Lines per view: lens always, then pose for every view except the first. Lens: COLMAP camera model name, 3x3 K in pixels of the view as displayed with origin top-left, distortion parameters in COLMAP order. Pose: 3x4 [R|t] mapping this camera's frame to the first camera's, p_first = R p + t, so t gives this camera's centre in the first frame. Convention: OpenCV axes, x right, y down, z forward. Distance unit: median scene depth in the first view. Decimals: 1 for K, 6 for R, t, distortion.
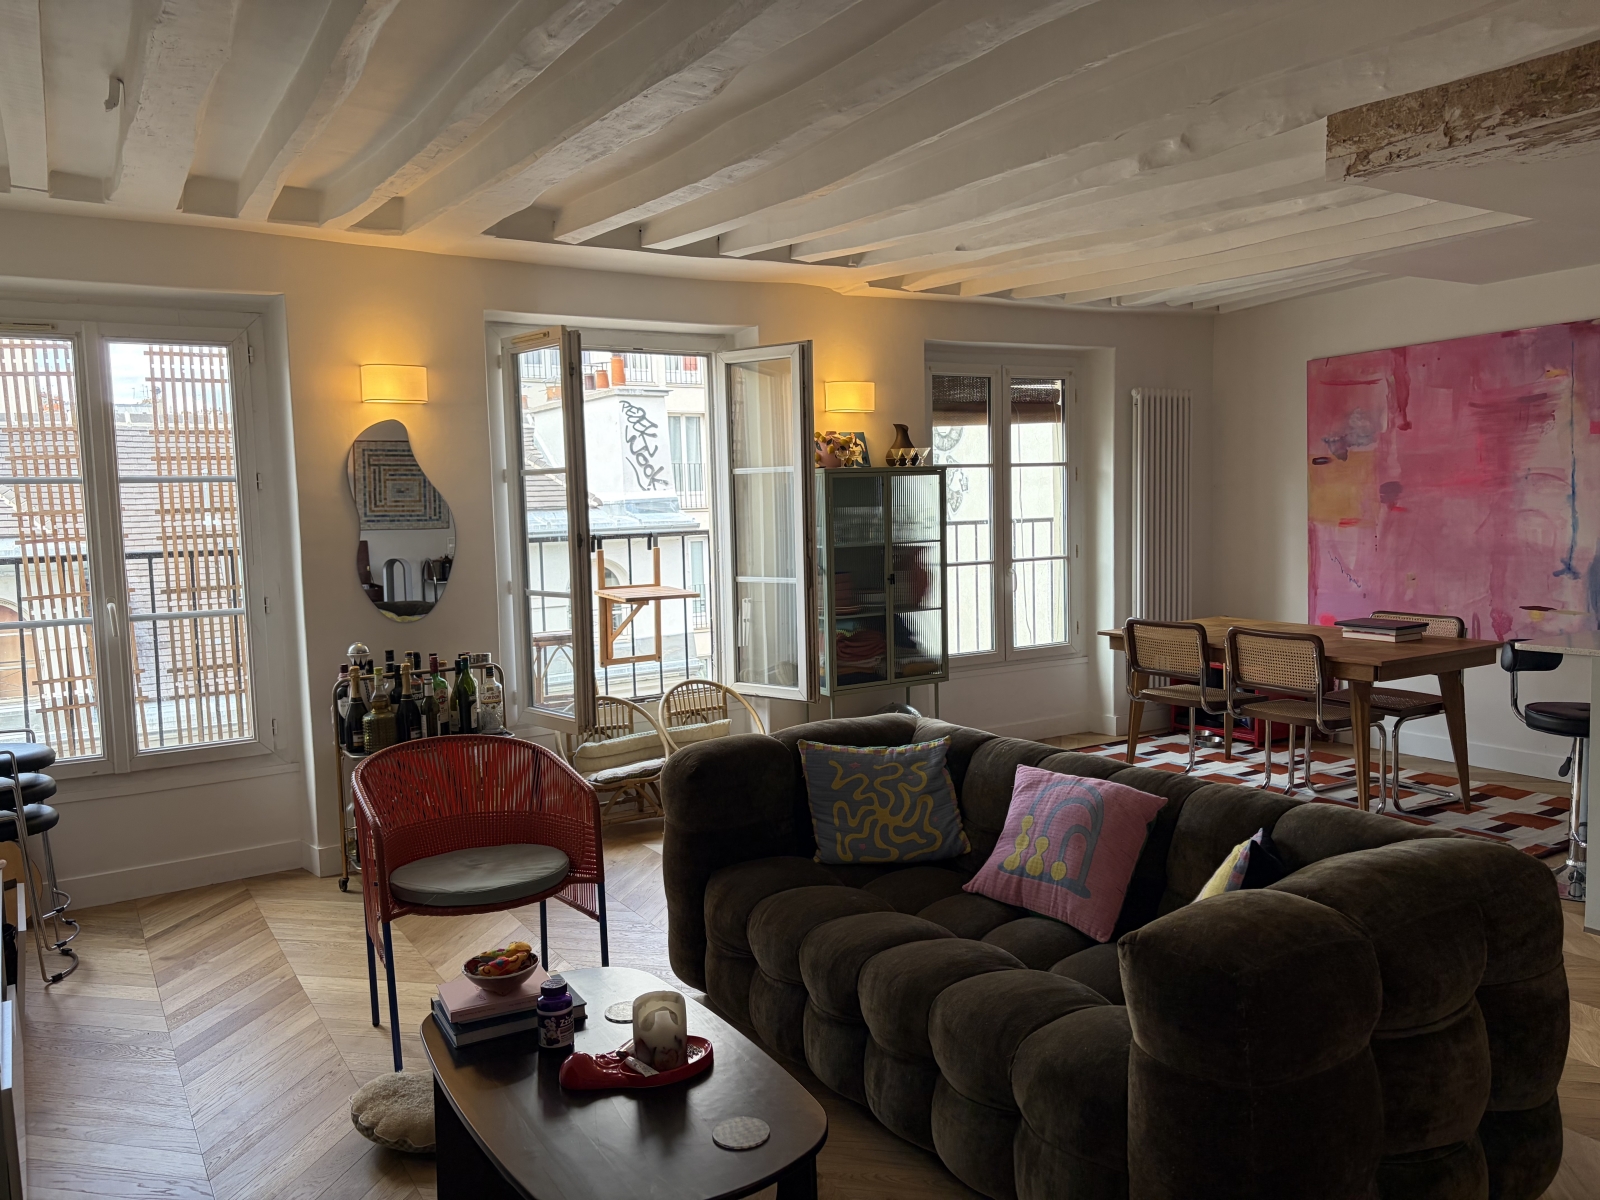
lens RADIAL K [[1206.4, 0, 806.8], [0, 1206.4, 599.4], [0, 0, 1]] dist [0.074142, -0.087504]
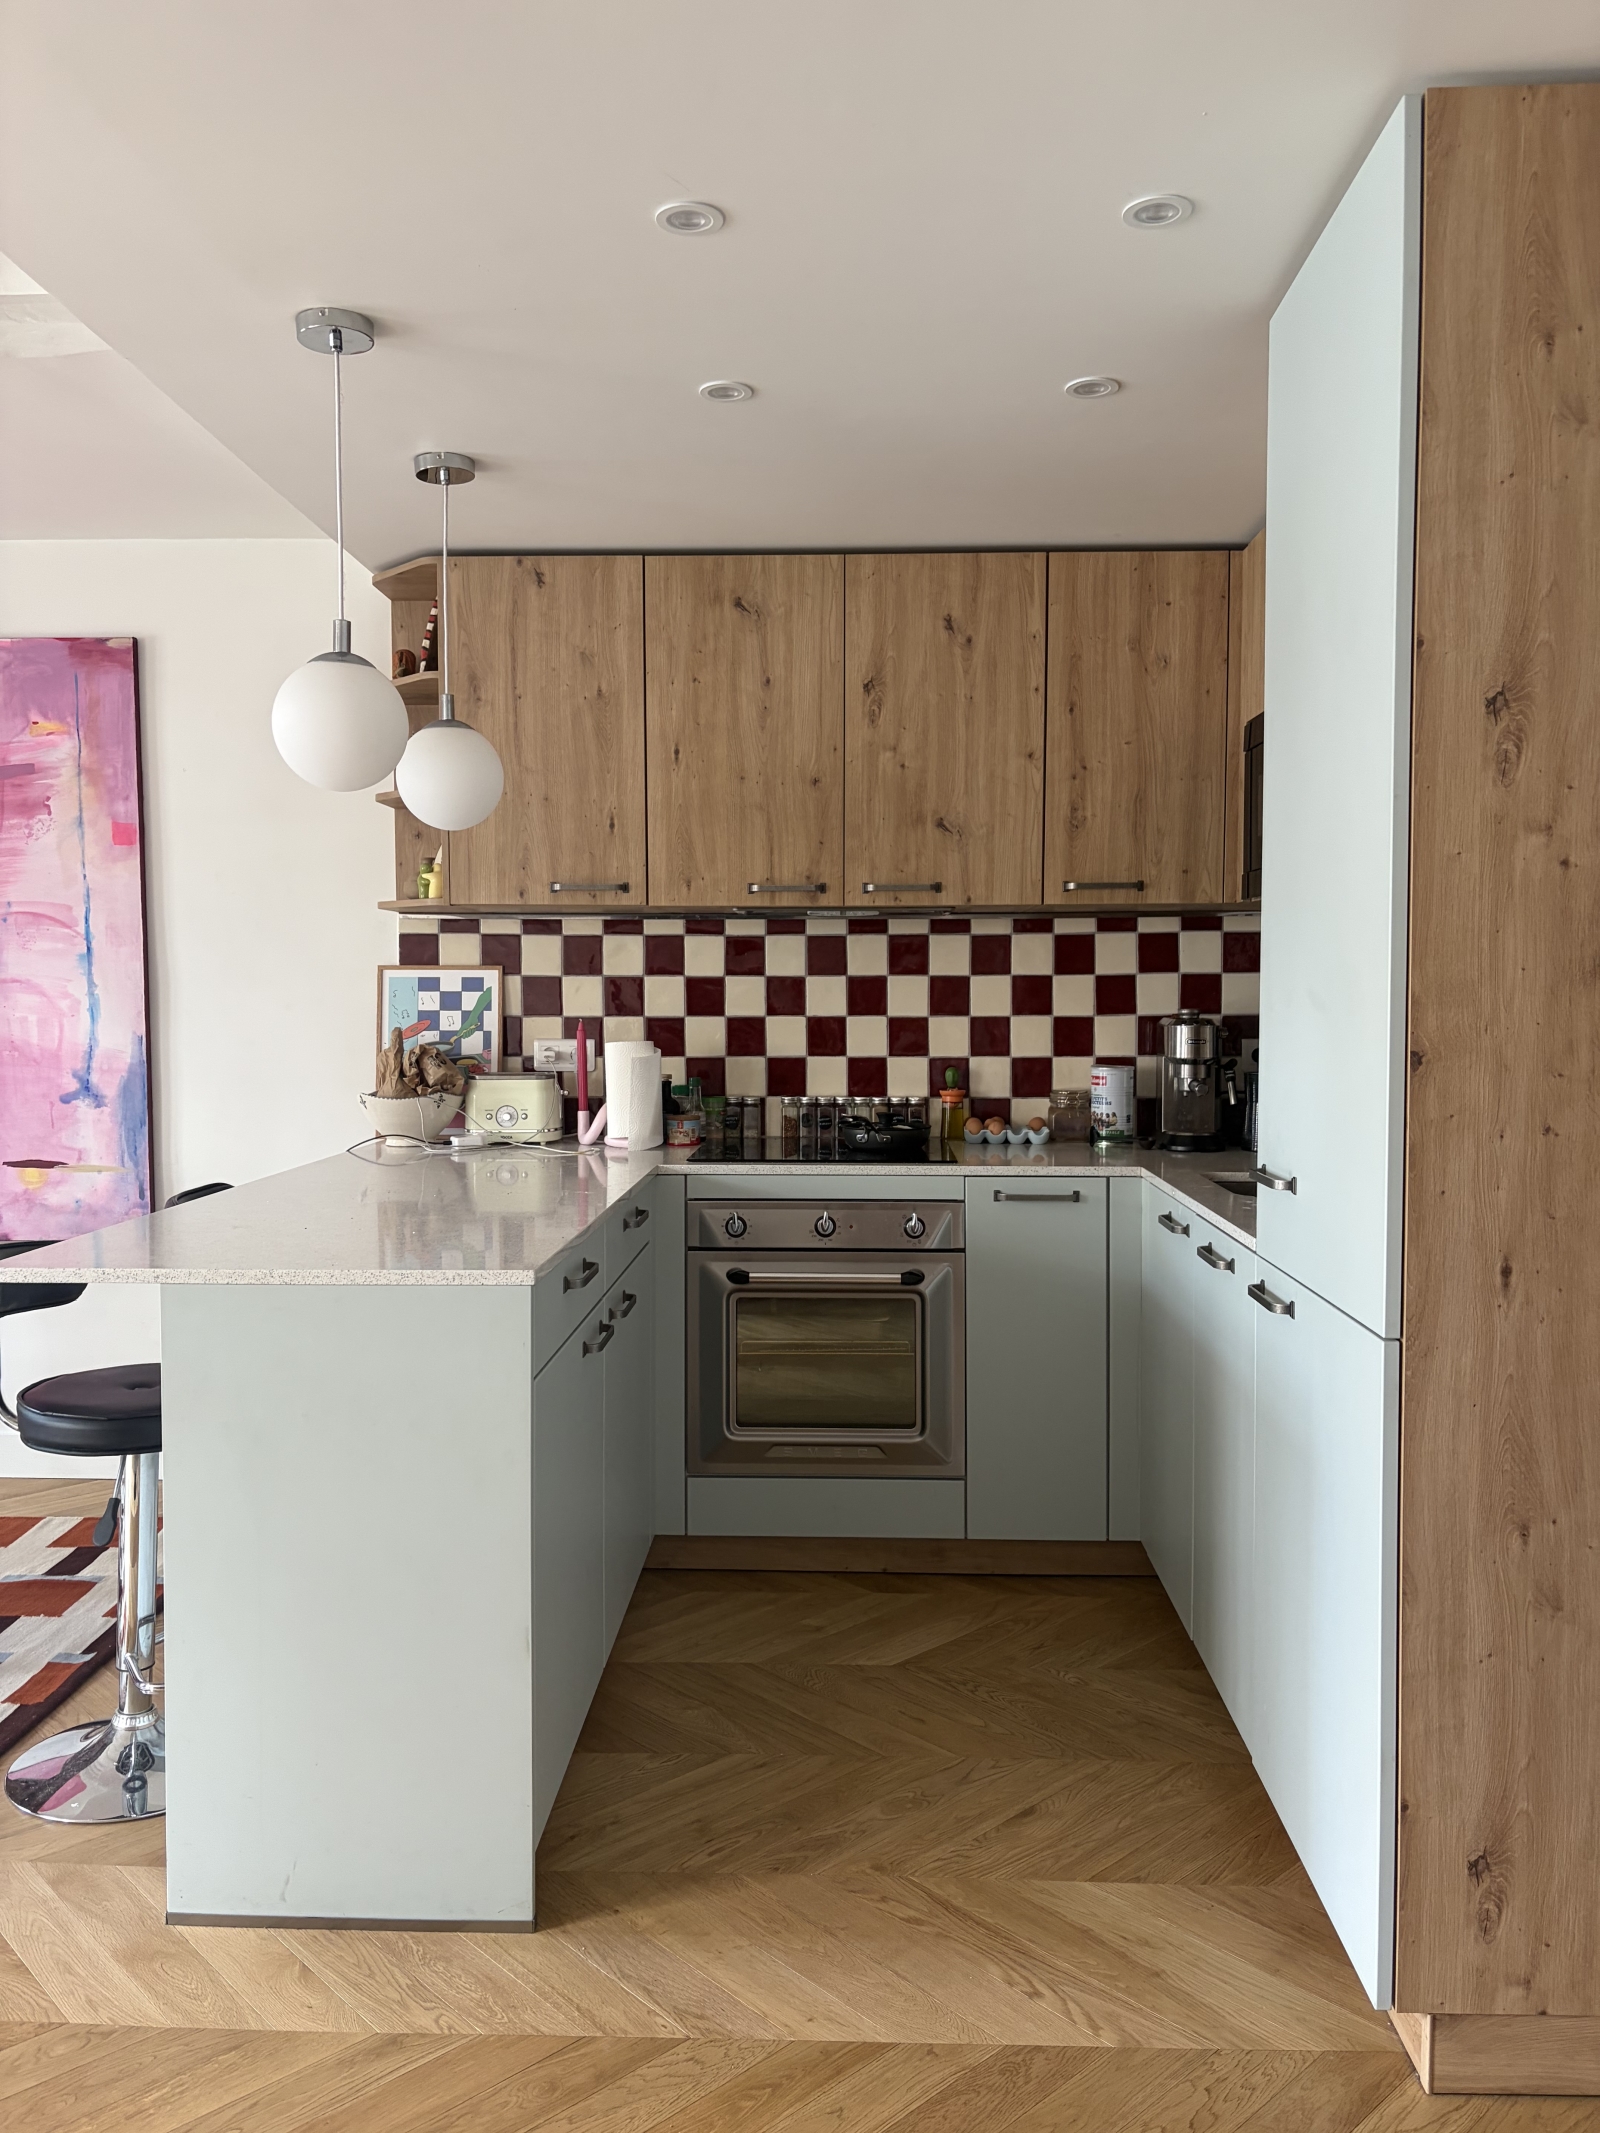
lens RADIAL K [[1608.2, 0, 790.2], [0, 1608.2, 1070.8], [0, 0, 1]] dist [0.074142, -0.087504]
pose [[0.561168, -0.012969, 0.827600, 0.206612], [0.046548, 0.998789, -0.015911, -0.007092], [-0.826392, 0.047452, 0.561093, 0.347764]]
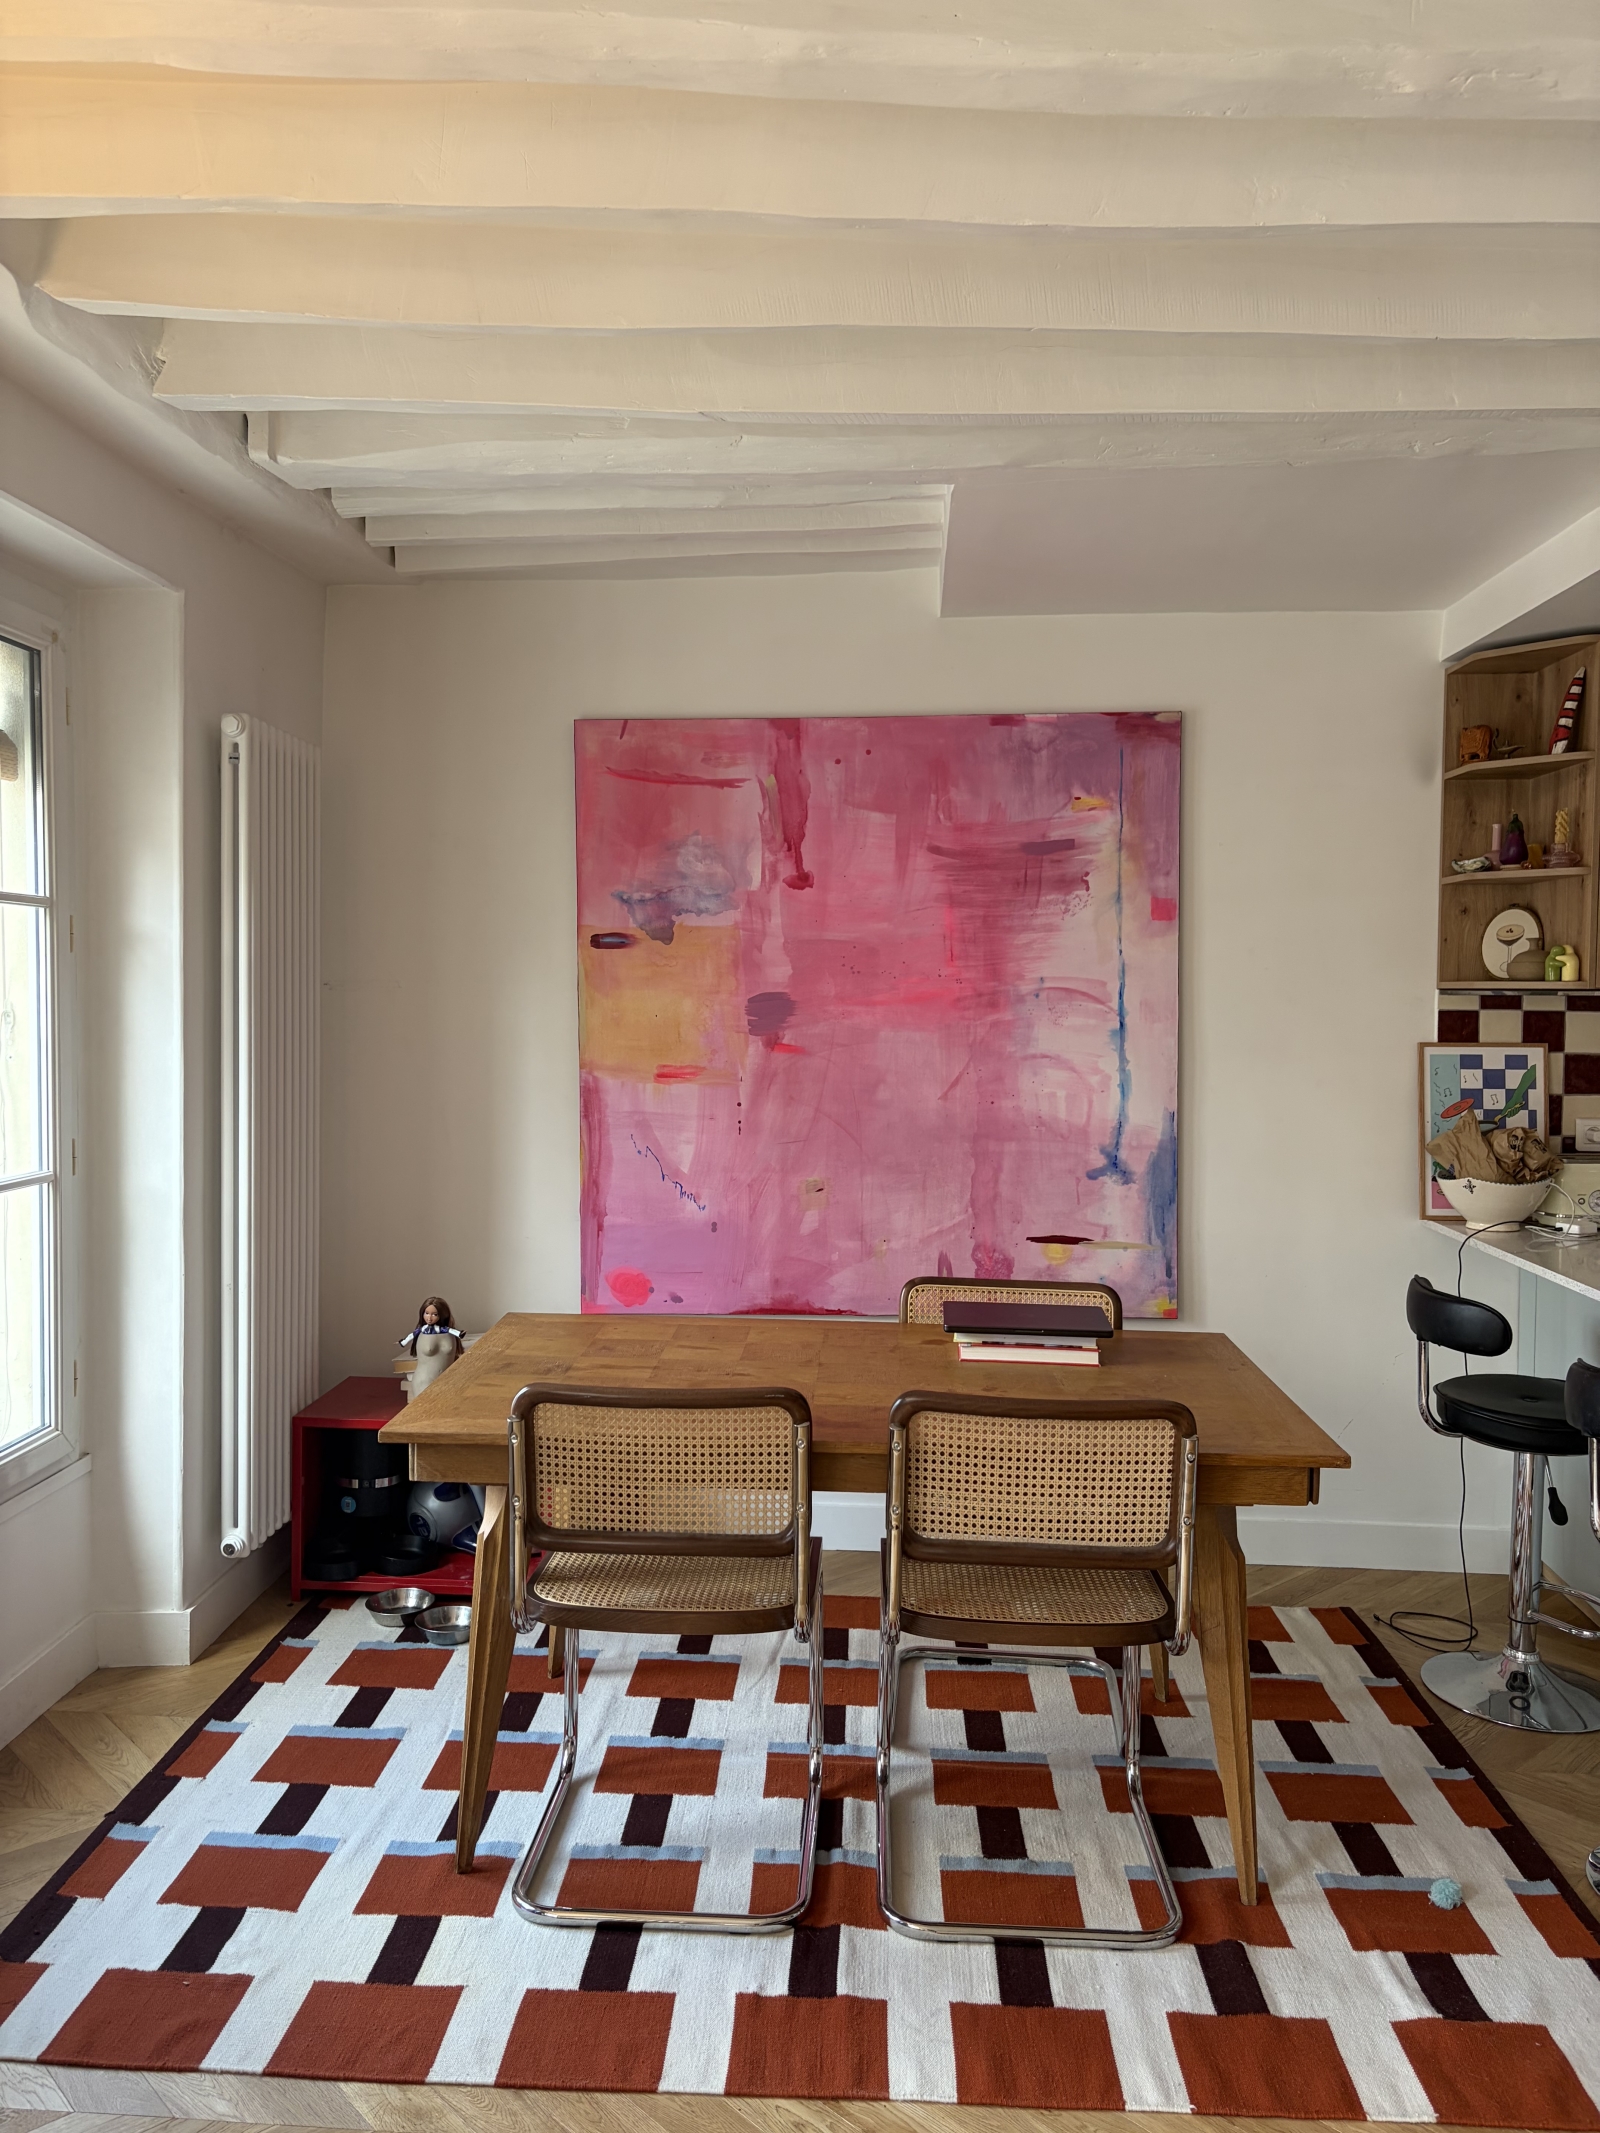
lens RADIAL K [[1608.2, 0, 790.2], [0, 1608.2, 1070.8], [0, 0, 1]] dist [0.074142, -0.087504]
pose [[0.576456, -0.007404, 0.817095, -0.049568], [0.039970, 0.999017, -0.019146, -0.061781], [-0.816150, 0.043696, 0.576185, 0.737493]]
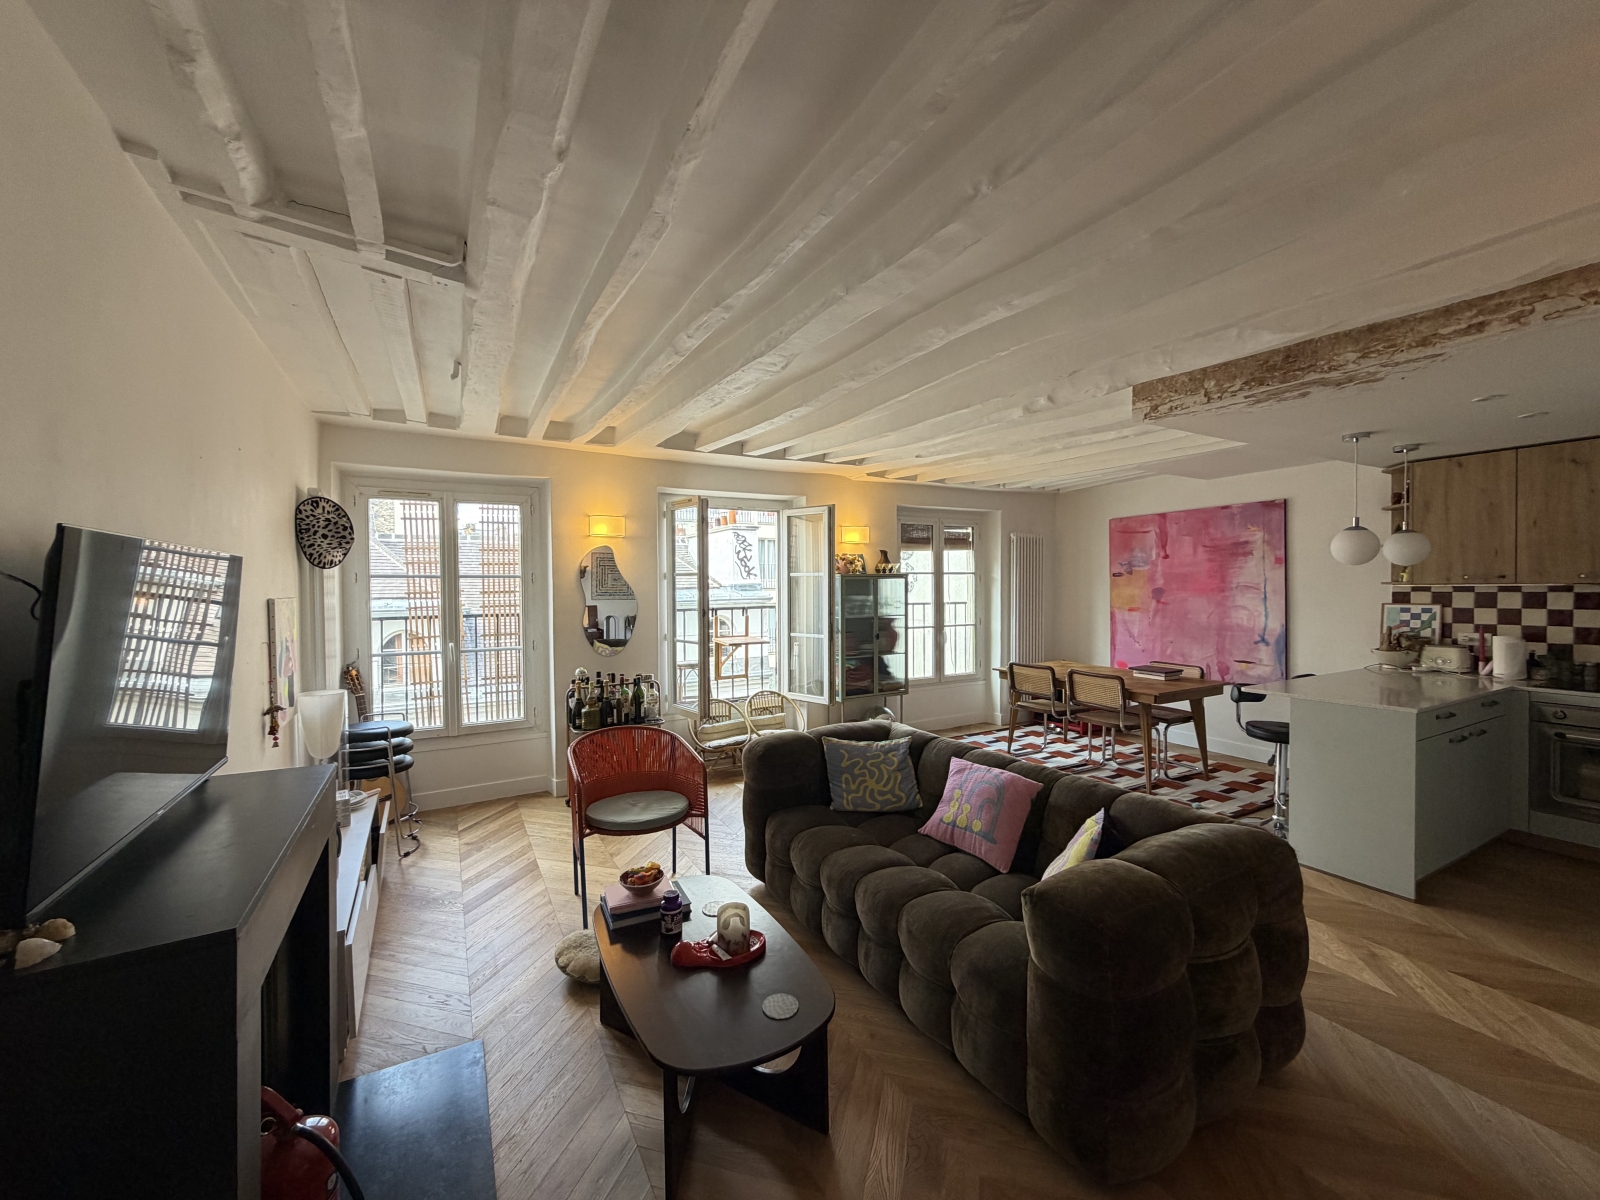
lens RADIAL K [[636.1, 0, 800.0], [0, 636.1, 600.0], [0, 0, 1]] dist [0.001077, -0.000271]
pose [[0.998666, 0.019925, -0.047634, 0.000211], [-0.022525, 0.998250, -0.054669, -0.018439], [0.046461, 0.055669, 0.997368, 0.057209]]
